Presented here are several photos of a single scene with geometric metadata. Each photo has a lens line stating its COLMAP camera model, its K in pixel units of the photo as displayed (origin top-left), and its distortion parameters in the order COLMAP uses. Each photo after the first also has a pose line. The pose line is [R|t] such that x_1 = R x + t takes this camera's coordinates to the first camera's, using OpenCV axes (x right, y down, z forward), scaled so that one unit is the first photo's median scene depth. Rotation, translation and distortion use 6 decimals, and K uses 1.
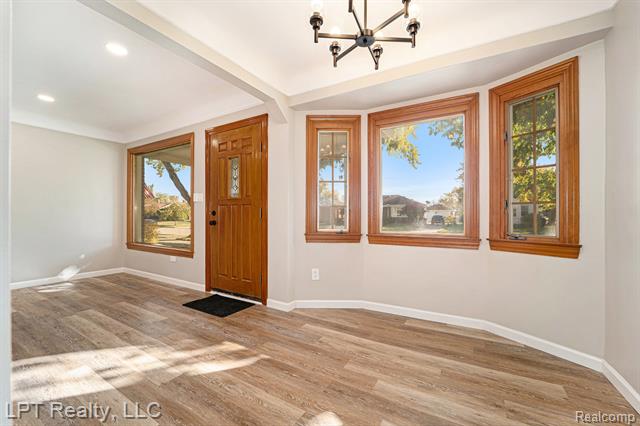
lens RADIAL K [[265.3, 0, 320.0], [0, 265.3, 213.0], [0, 0, 1]] dist [-0.021820, -0.000053]
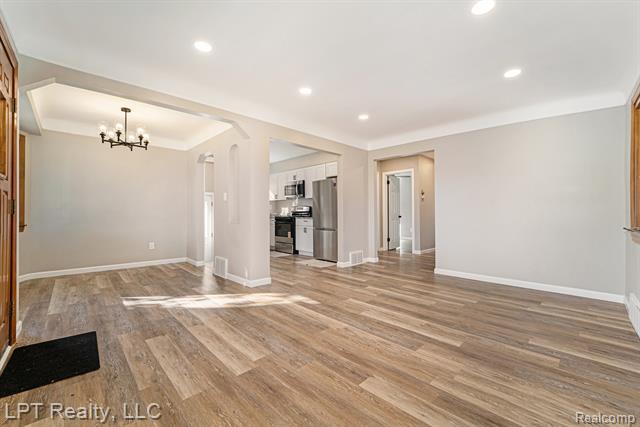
lens RADIAL K [[273.8, 0, 320.0], [0, 273.8, 213.5], [0, 0, 1]] dist [-0.025986, -0.000380]
pose [[-0.961265, -0.002365, 0.275615, -1.227656], [-0.002521, 0.999997, -0.000212, 0.017913], [-0.275614, -0.000898, -0.961268, 1.536906]]
